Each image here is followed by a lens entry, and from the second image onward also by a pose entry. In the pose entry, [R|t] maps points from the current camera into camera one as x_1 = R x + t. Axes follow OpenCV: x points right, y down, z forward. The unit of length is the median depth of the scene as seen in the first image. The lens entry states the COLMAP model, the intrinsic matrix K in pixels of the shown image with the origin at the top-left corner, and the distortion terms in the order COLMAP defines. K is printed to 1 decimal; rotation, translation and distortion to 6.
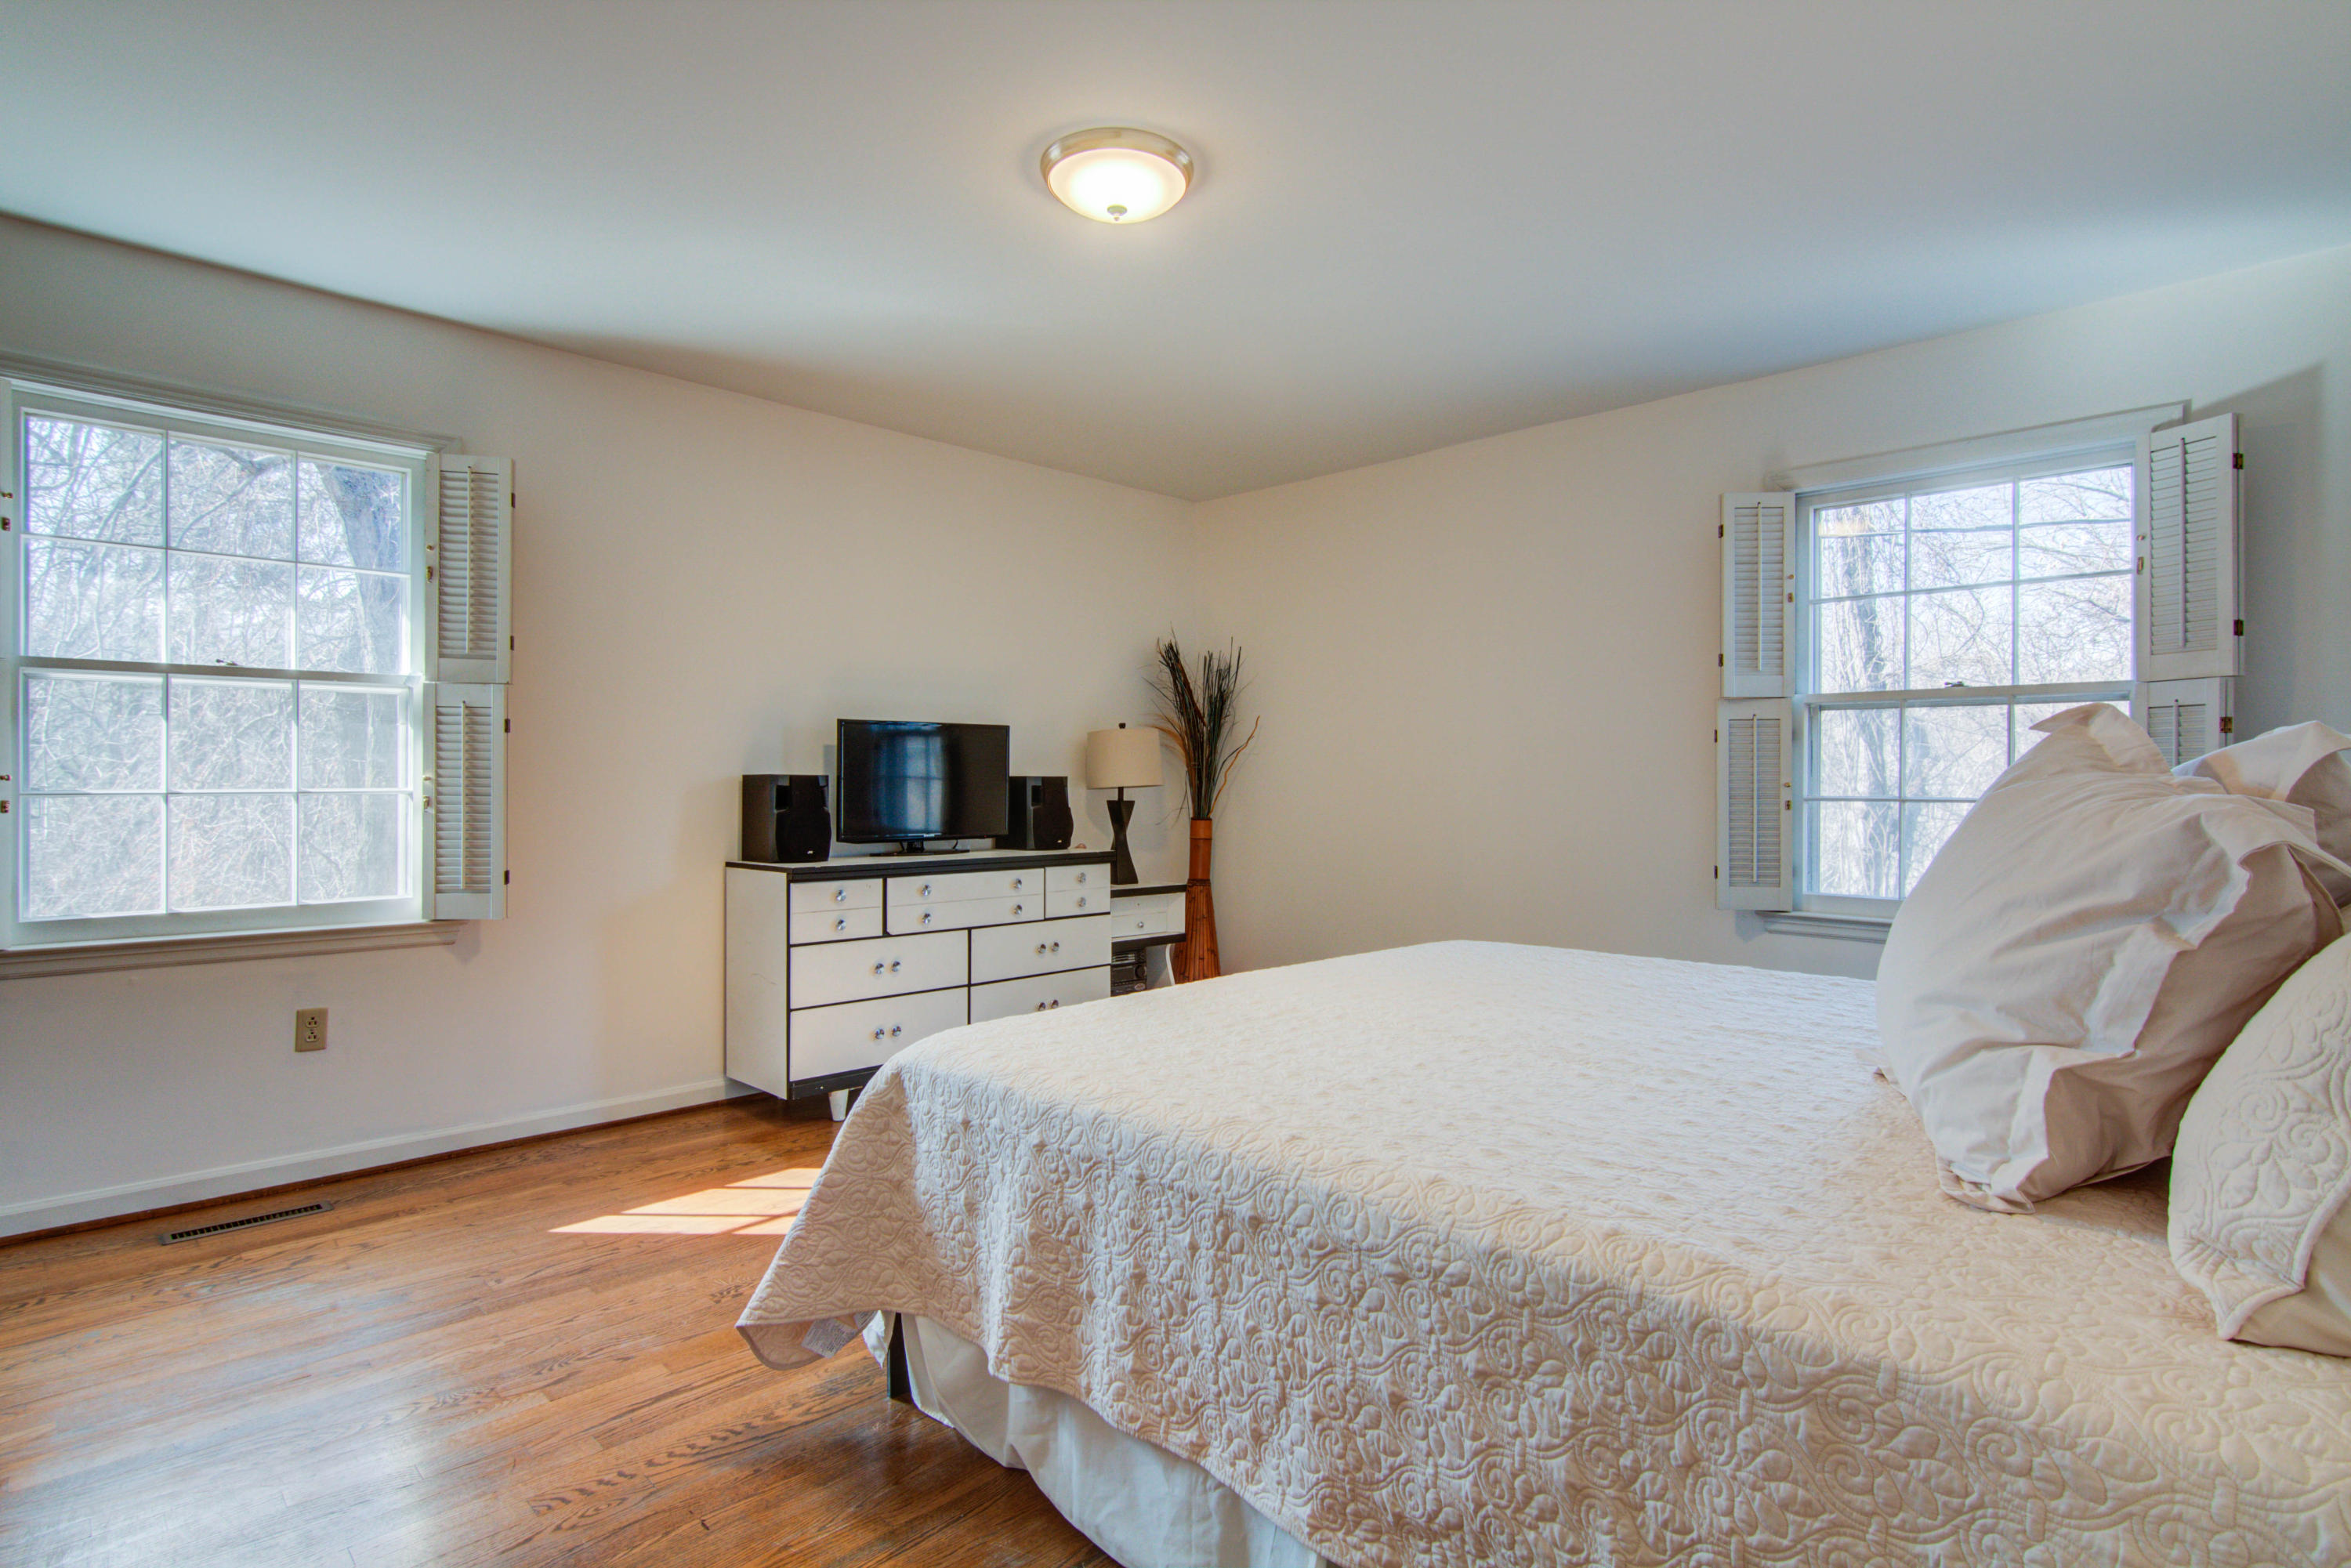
lens RADIAL K [[1196.2, 0, 1166.4], [0, 1196.2, 778.1], [0, 0, 1]] dist [0.010392, -0.003596]
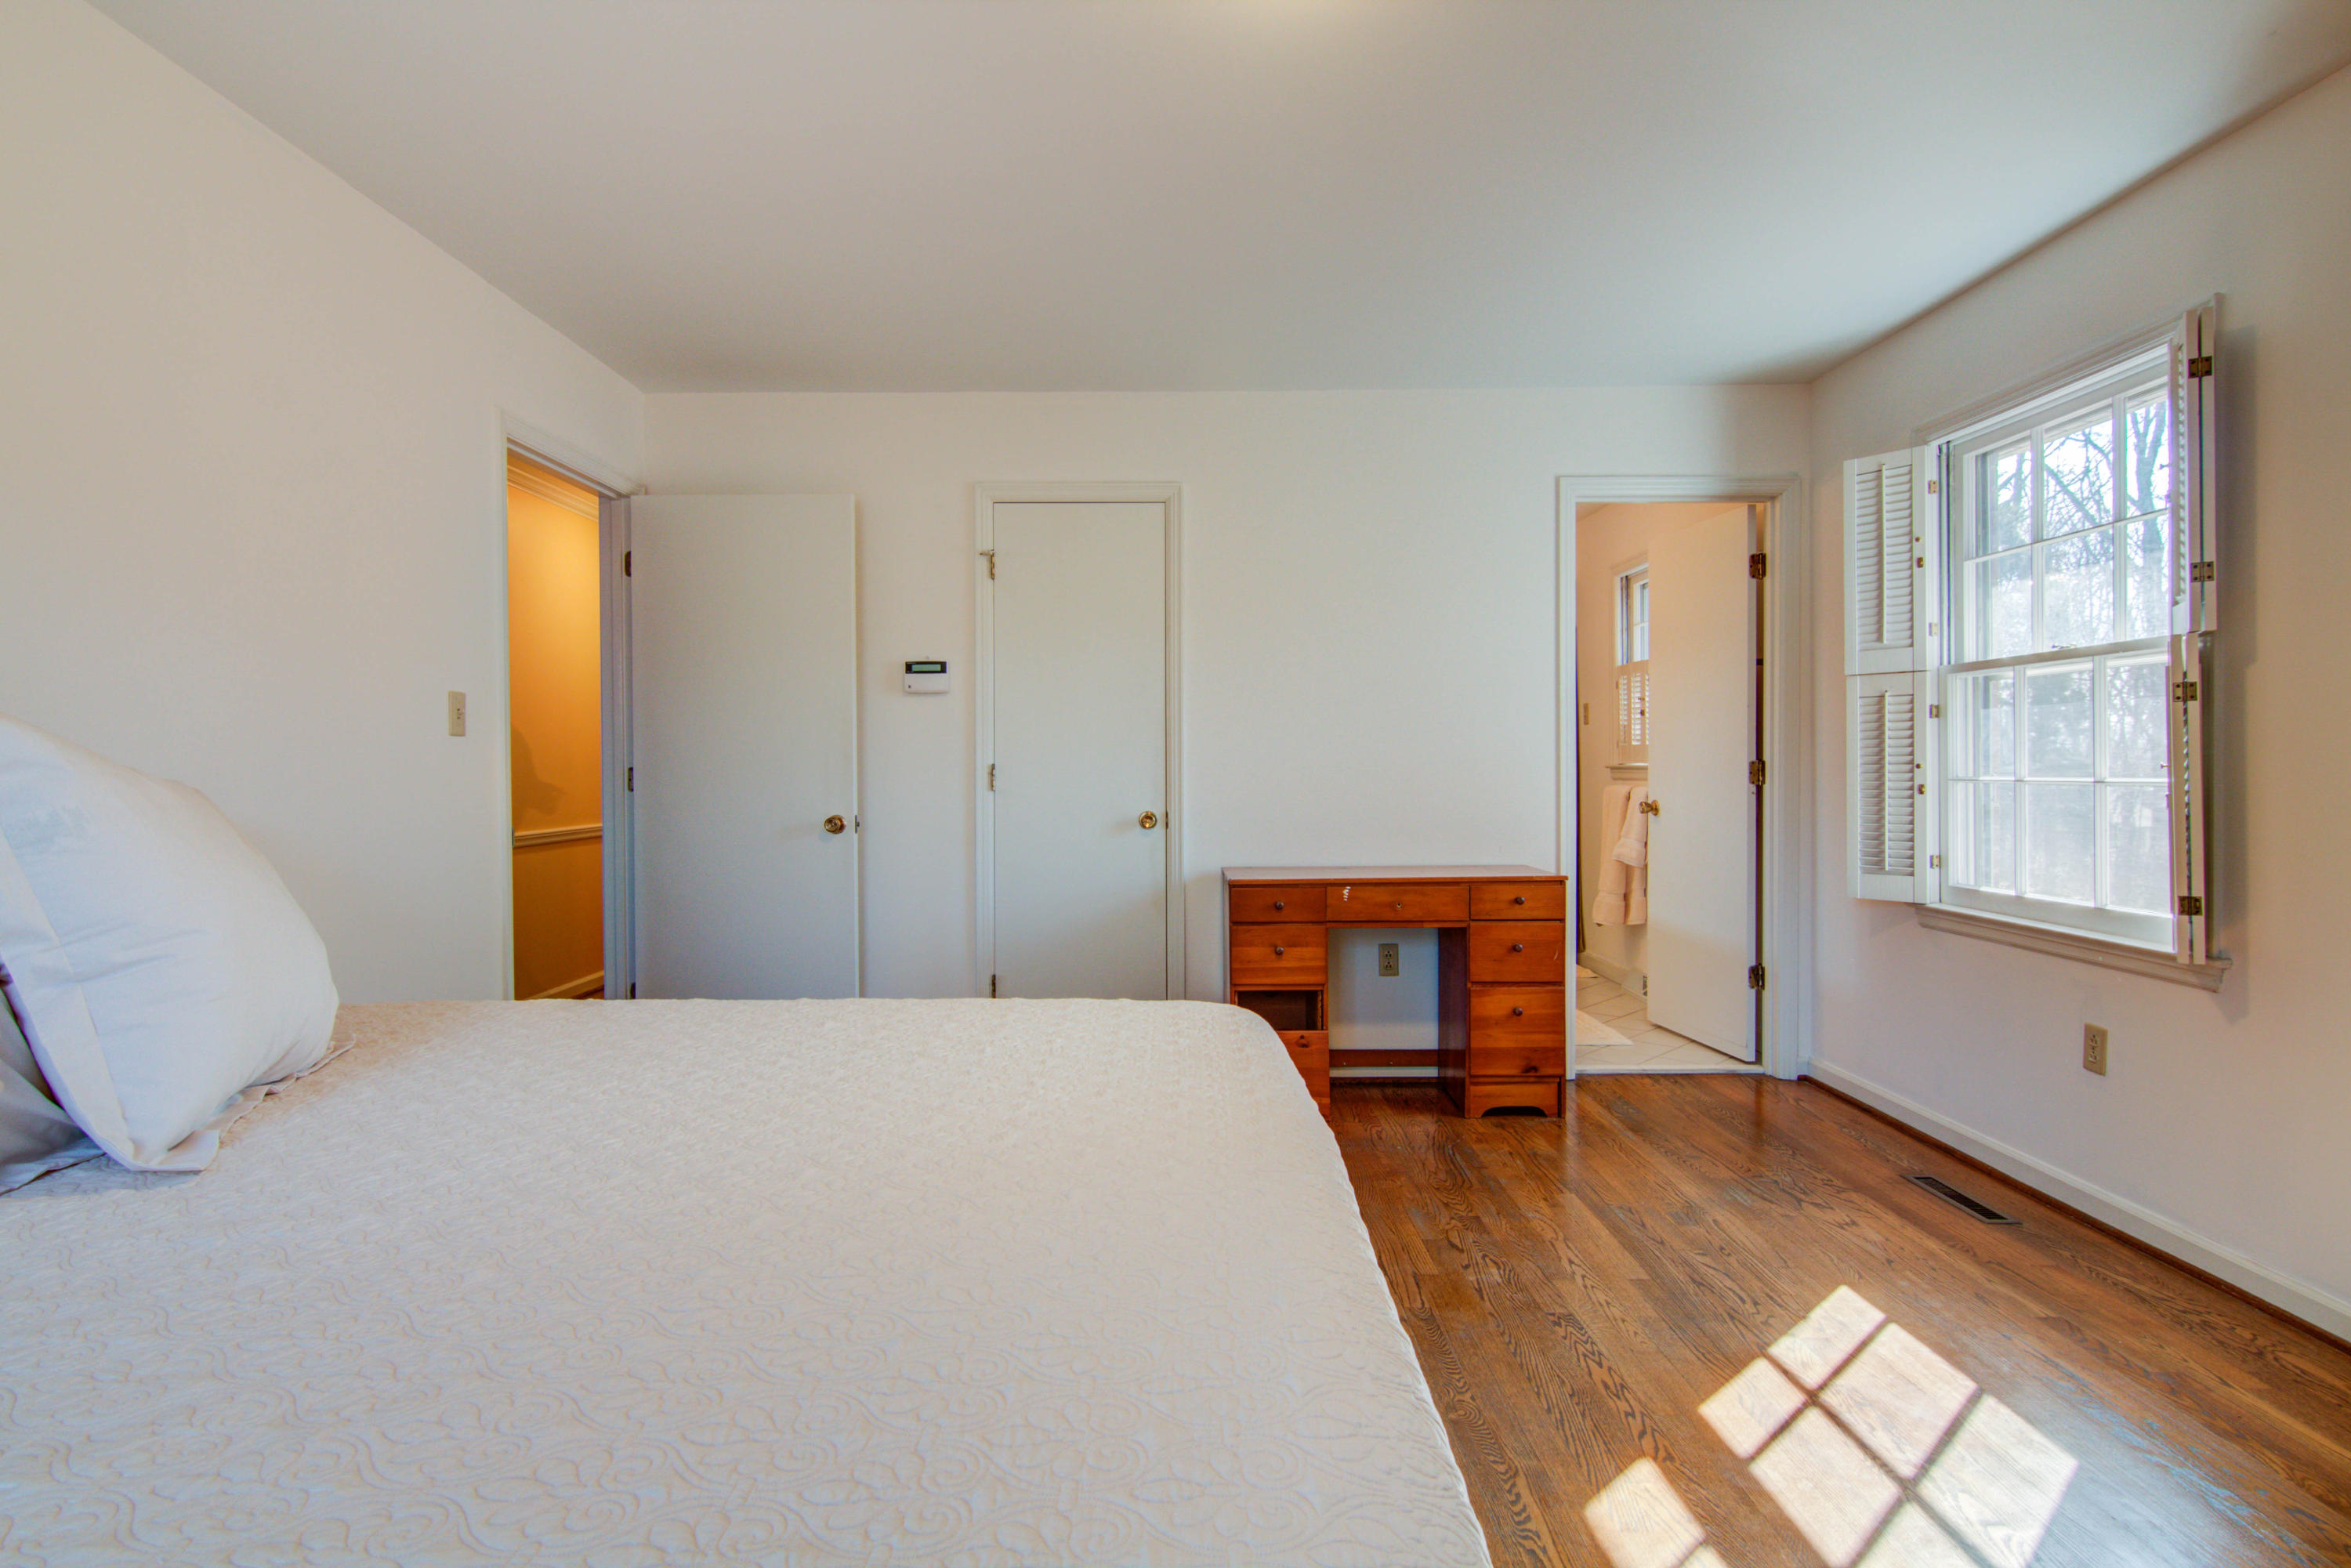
lens RADIAL K [[1196.2, 0, 1166.8], [0, 1196.2, 774.7], [0, 0, 1]] dist [0.010392, -0.003596]
pose [[-0.709911, 0.002699, -0.704287, 0.425716], [-0.000639, 0.999990, 0.004477, 0.002838], [0.704292, 0.003629, -0.709902, 1.211543]]
